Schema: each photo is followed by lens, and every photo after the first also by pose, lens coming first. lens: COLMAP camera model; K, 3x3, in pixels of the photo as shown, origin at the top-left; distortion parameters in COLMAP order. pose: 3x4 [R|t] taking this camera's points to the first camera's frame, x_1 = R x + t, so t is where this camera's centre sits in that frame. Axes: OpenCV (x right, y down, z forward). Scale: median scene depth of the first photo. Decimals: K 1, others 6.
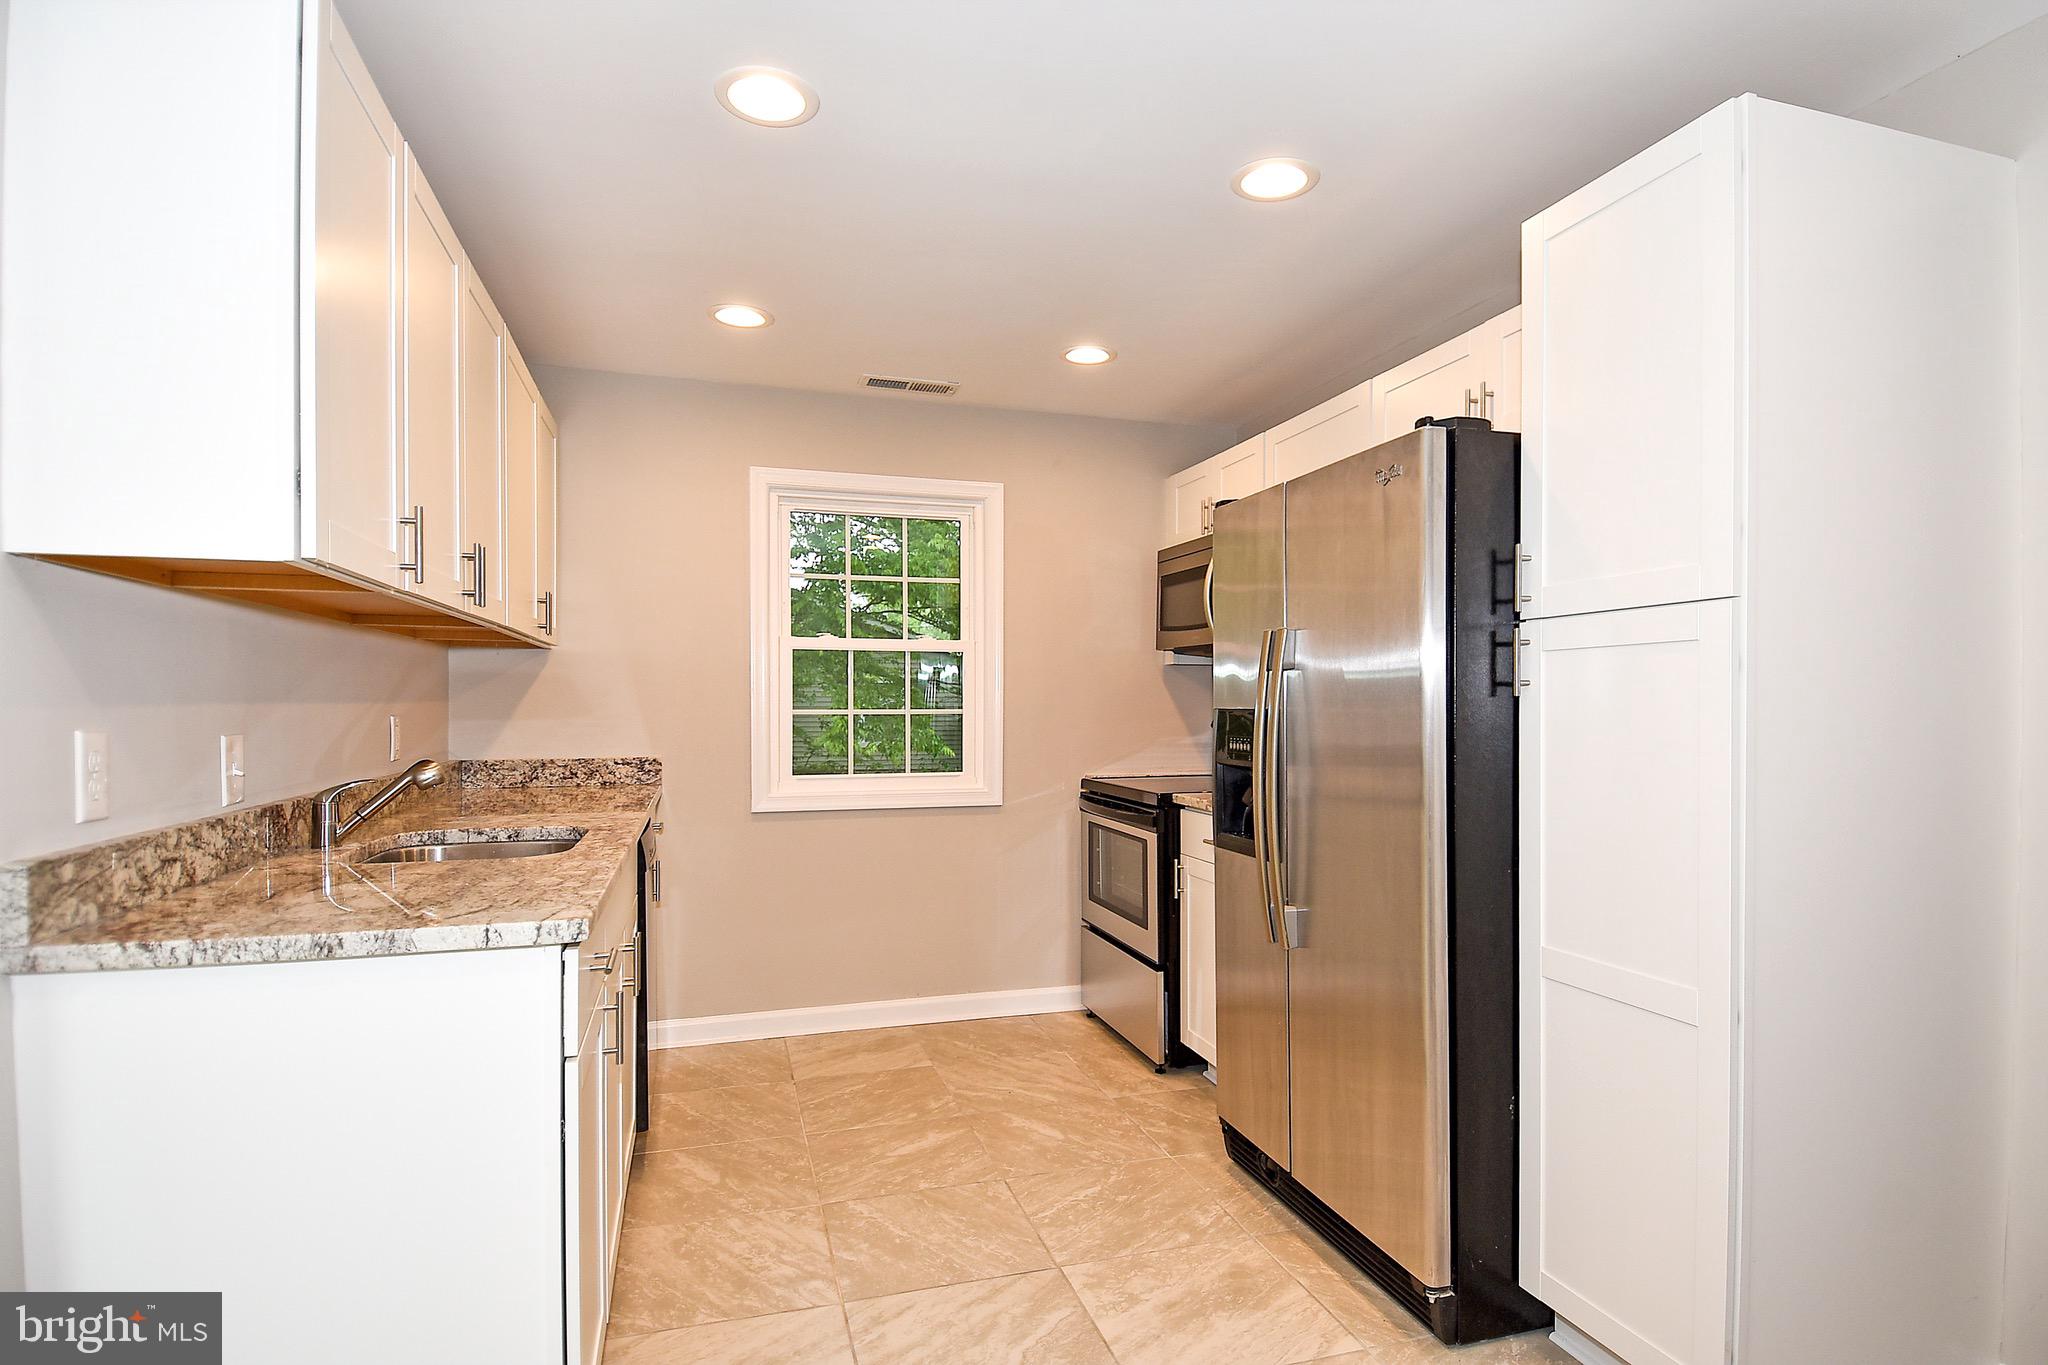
lens RADIAL K [[1054.2, 0, 1022.6], [0, 1054.2, 721.8], [0, 0, 1]] dist [0.033018, -0.034696]
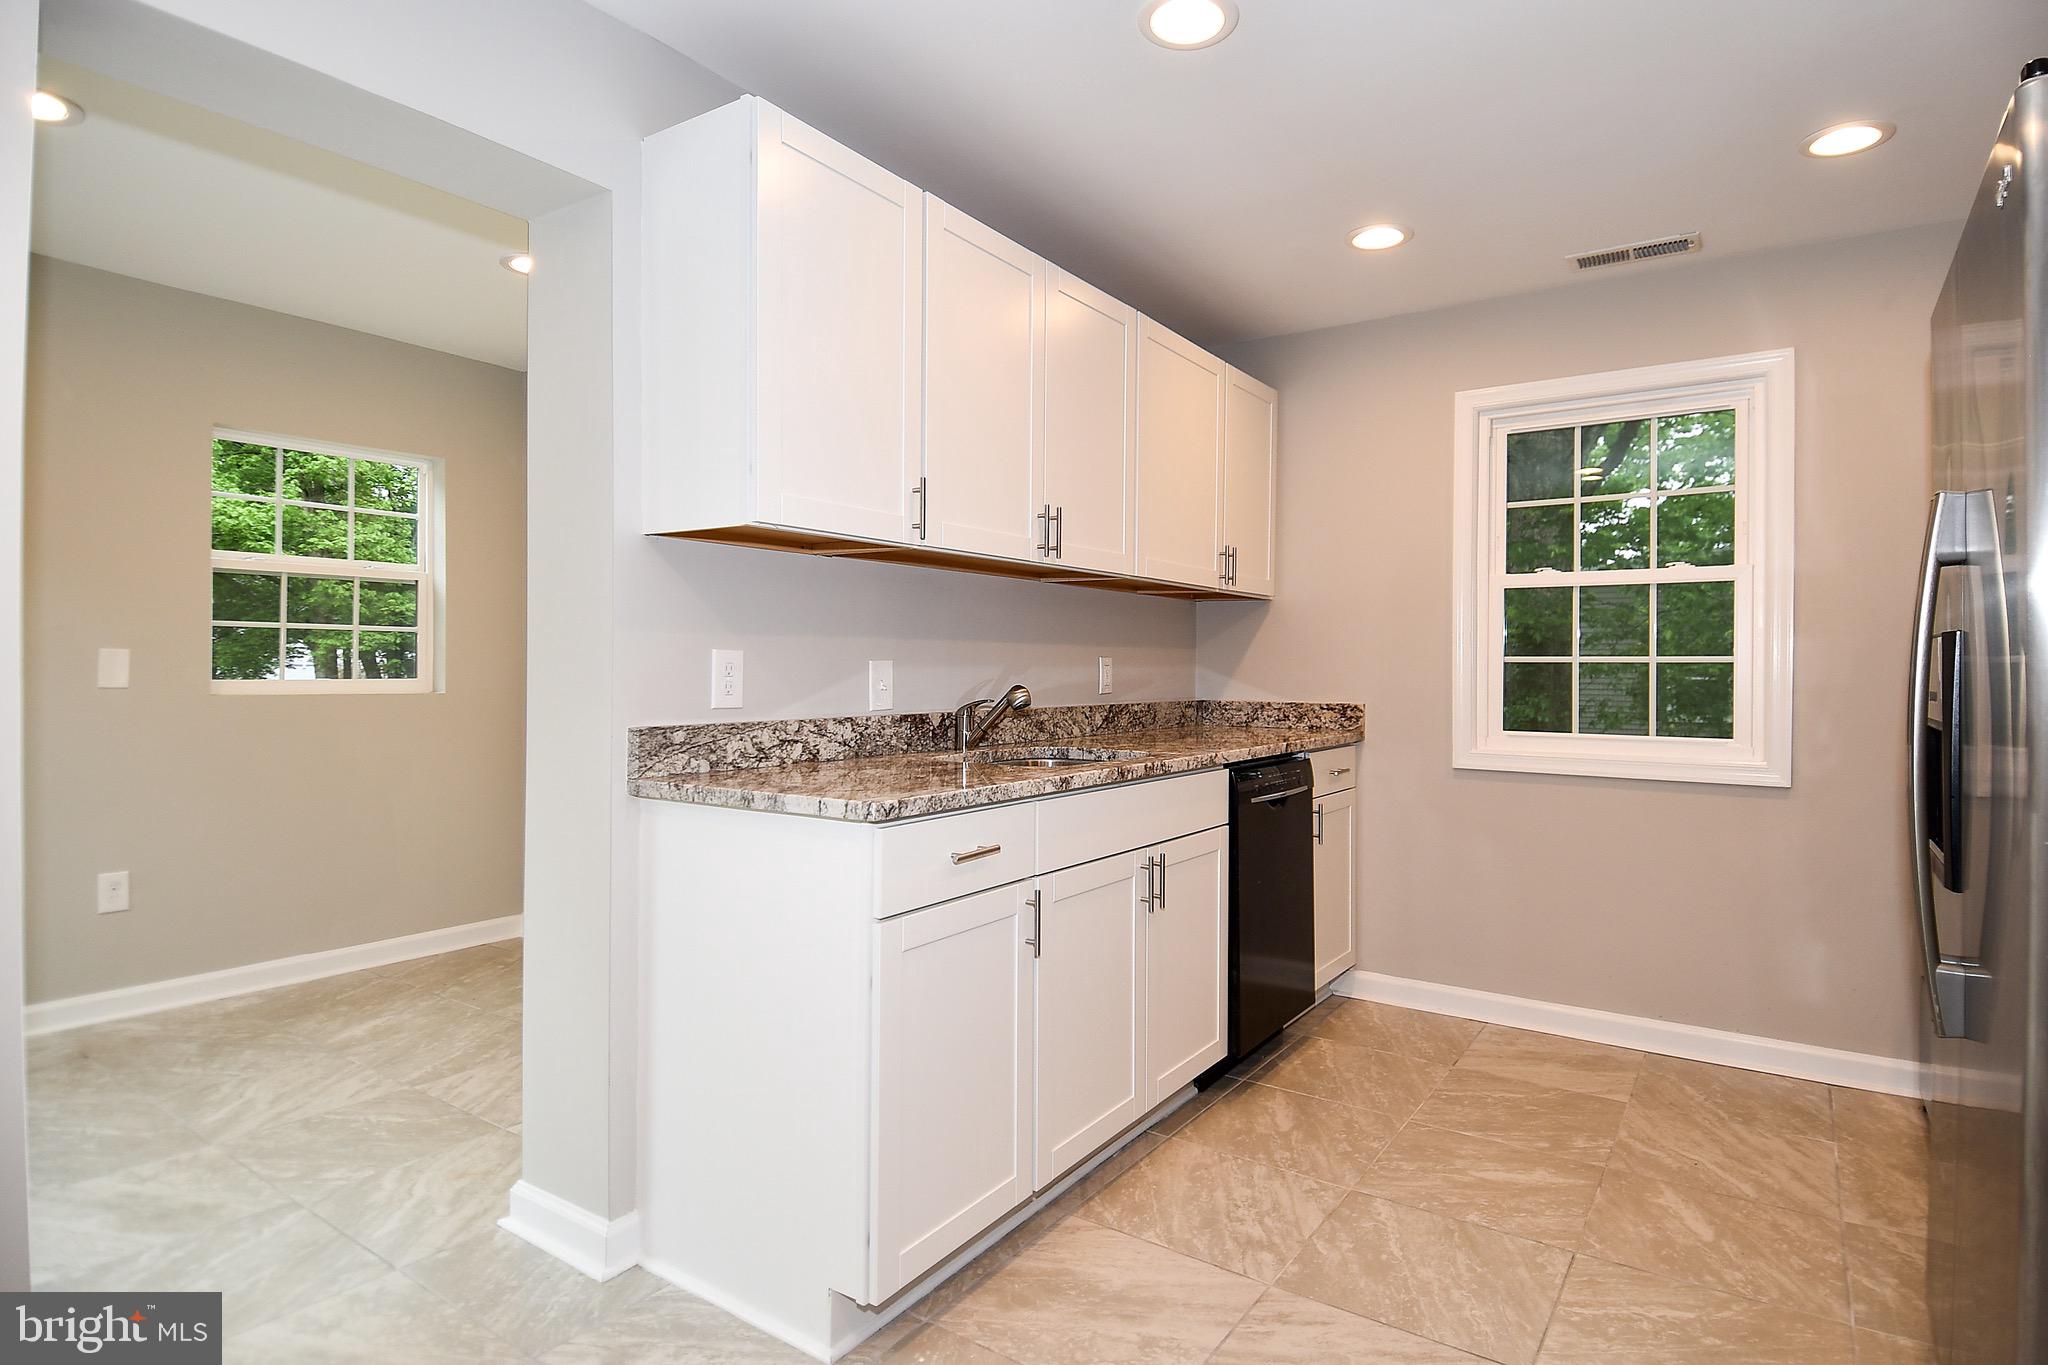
lens RADIAL K [[1054.2, 0, 1056.7], [0, 1054.2, 679.2], [0, 0, 1]] dist [0.033018, -0.034696]
pose [[0.654859, 0.016857, -0.755563, 0.322992], [-0.023082, 0.999731, 0.002299, 0.021364], [0.755399, 0.015935, 0.655072, 0.205604]]
